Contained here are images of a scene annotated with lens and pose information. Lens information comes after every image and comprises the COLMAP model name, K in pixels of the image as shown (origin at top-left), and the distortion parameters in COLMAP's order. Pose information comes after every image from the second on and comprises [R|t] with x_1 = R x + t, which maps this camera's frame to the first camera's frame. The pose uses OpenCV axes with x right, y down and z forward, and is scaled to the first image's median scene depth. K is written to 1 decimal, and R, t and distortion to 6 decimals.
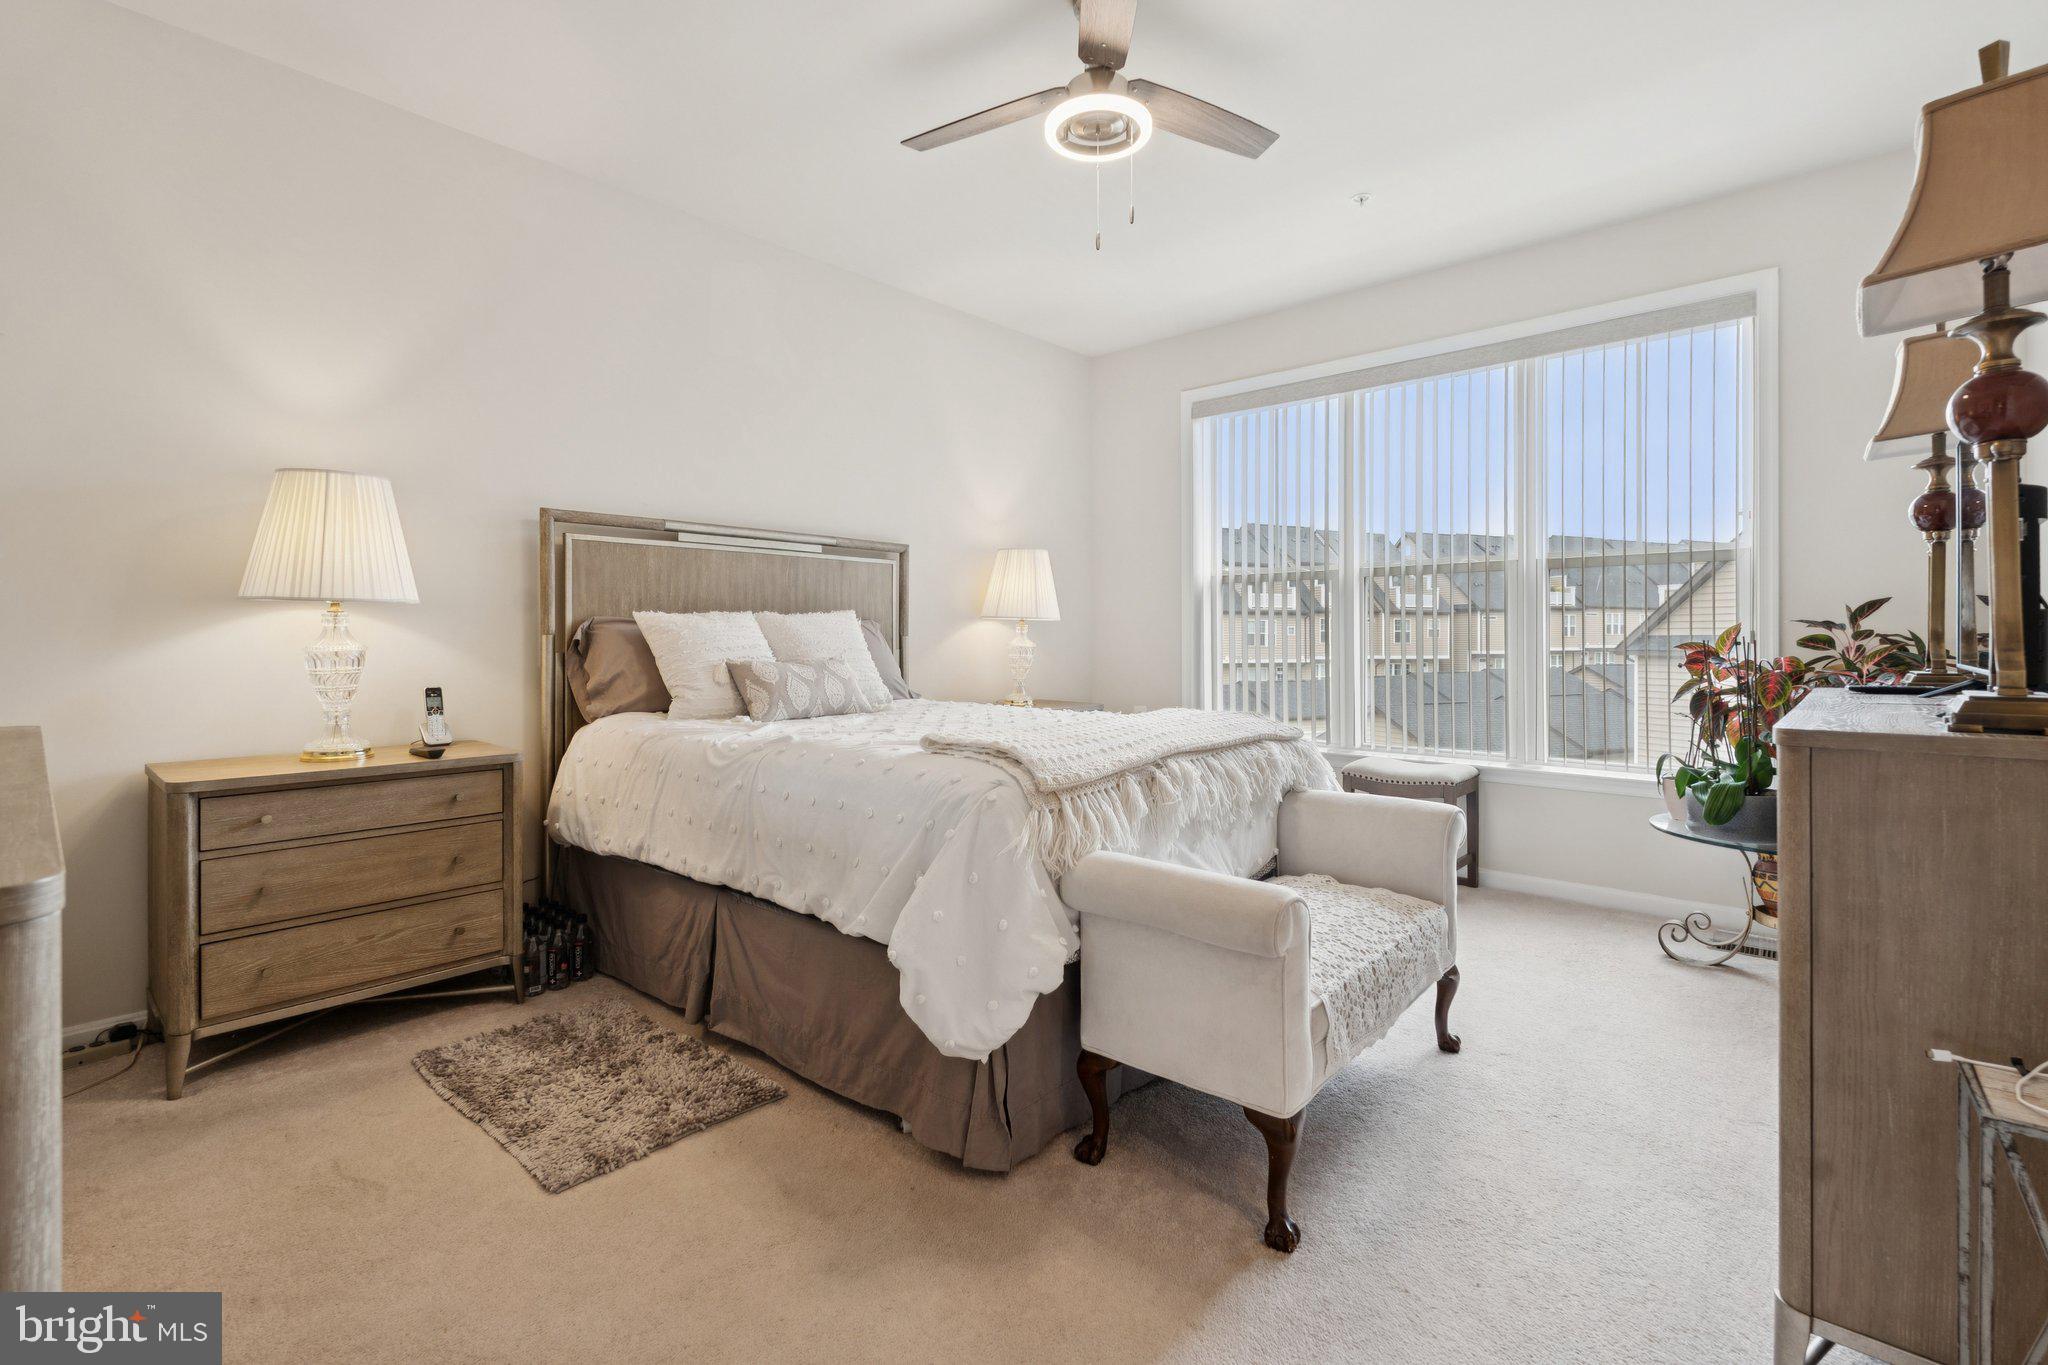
lens RADIAL K [[907.2, 0, 1031.1], [0, 907.2, 680.8], [0, 0, 1]] dist [-0.004551, 0.000631]
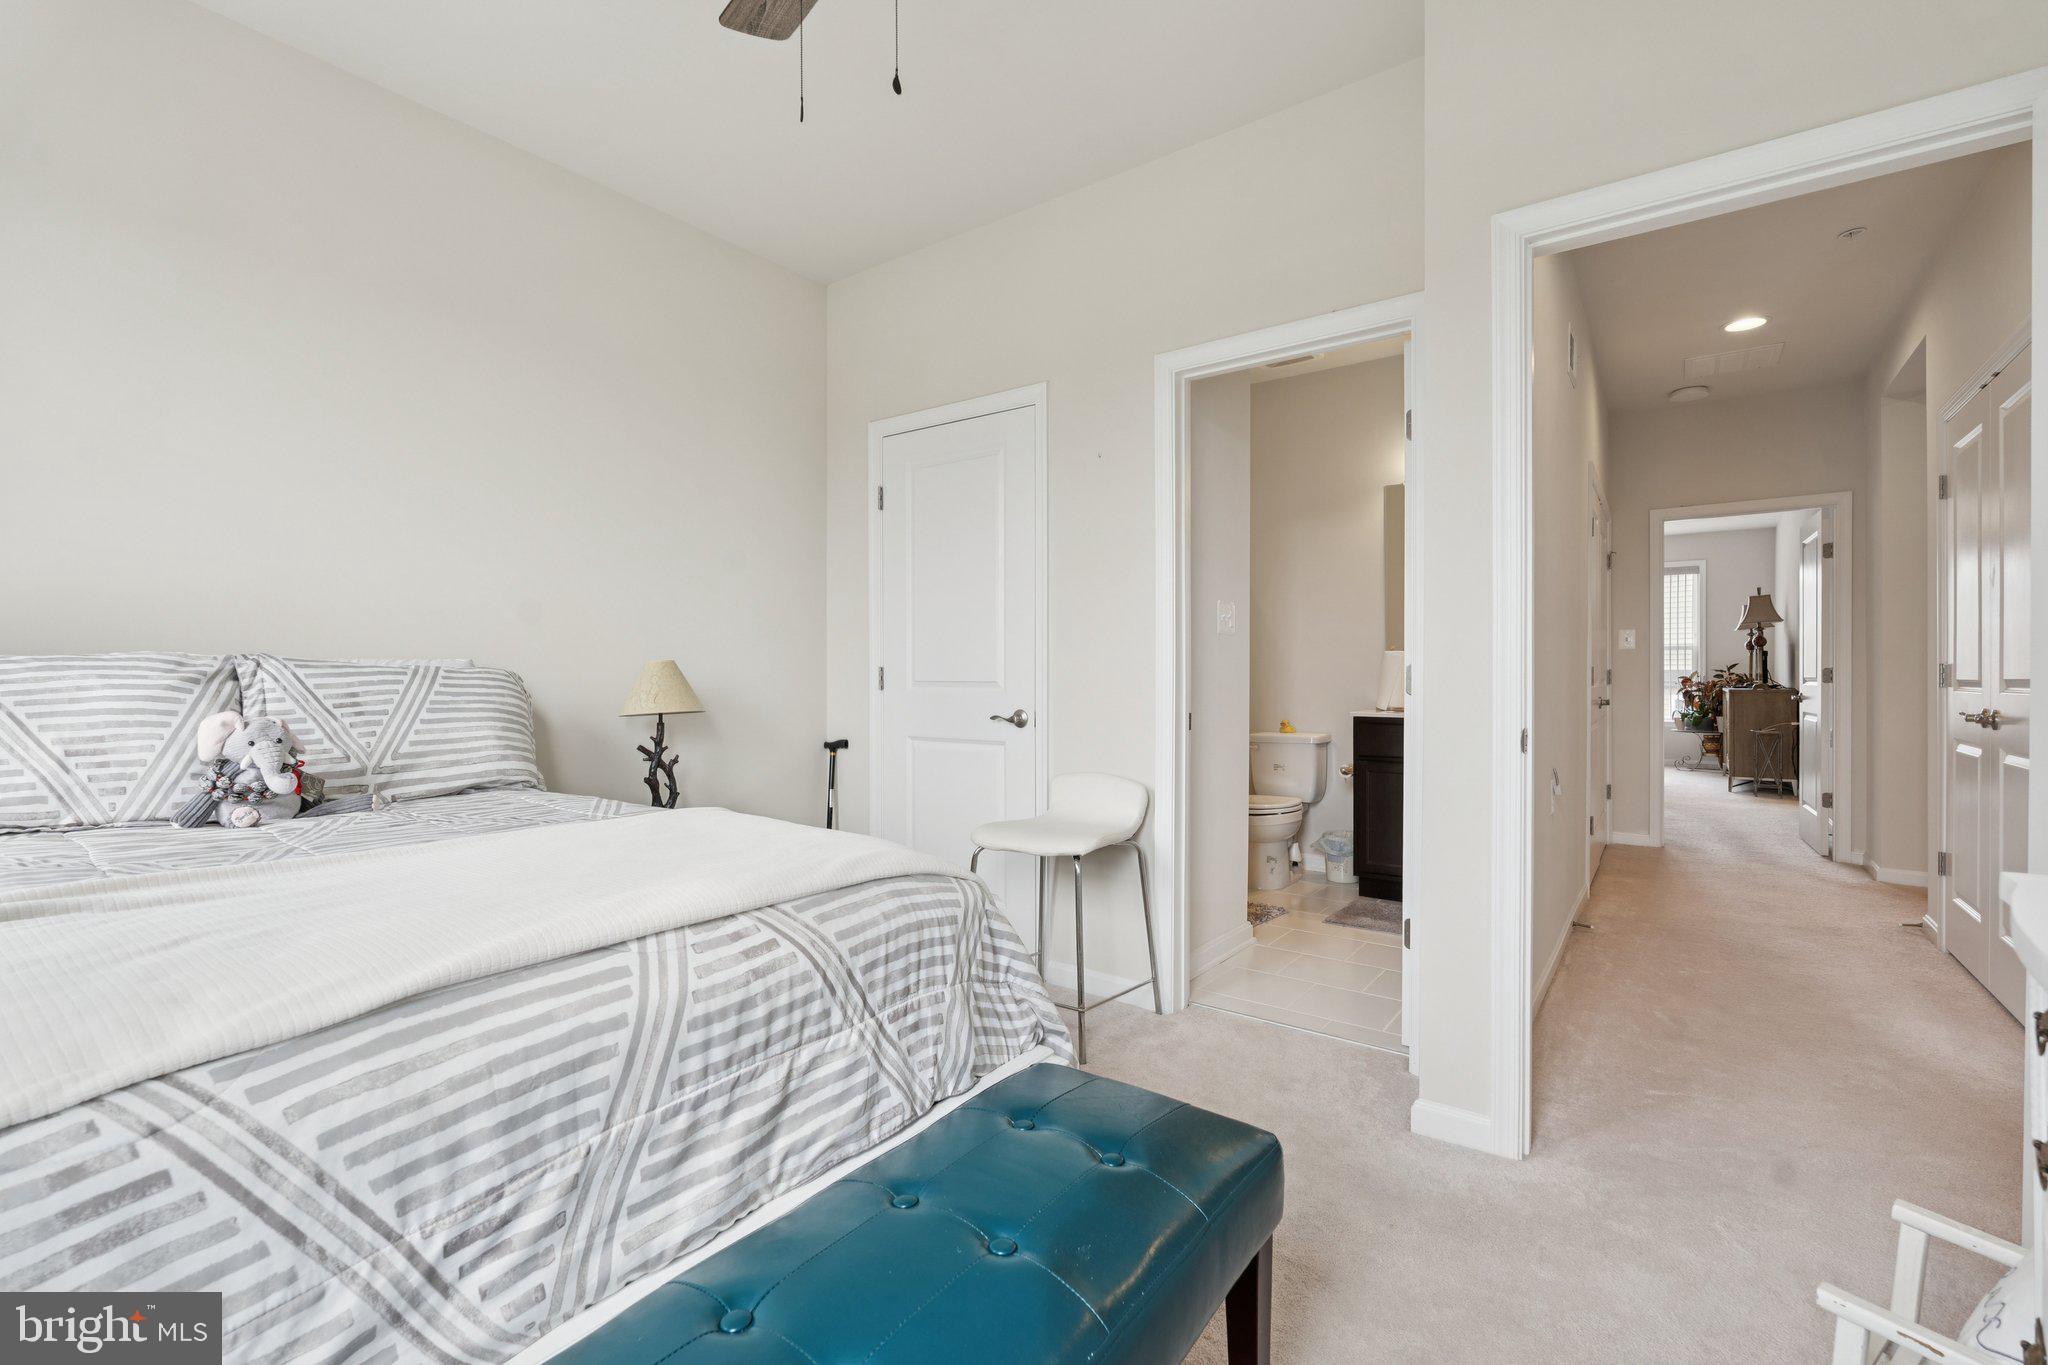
lens RADIAL K [[907.2, 0, 1018.3], [0, 907.2, 681.7], [0, 0, 1]] dist [-0.004551, 0.000631]
pose [[0.994277, -0.000589, 0.106834, -2.050529], [0.001671, 0.999948, -0.010034, 0.007087], [-0.106822, 0.010155, 0.994226, -2.036546]]
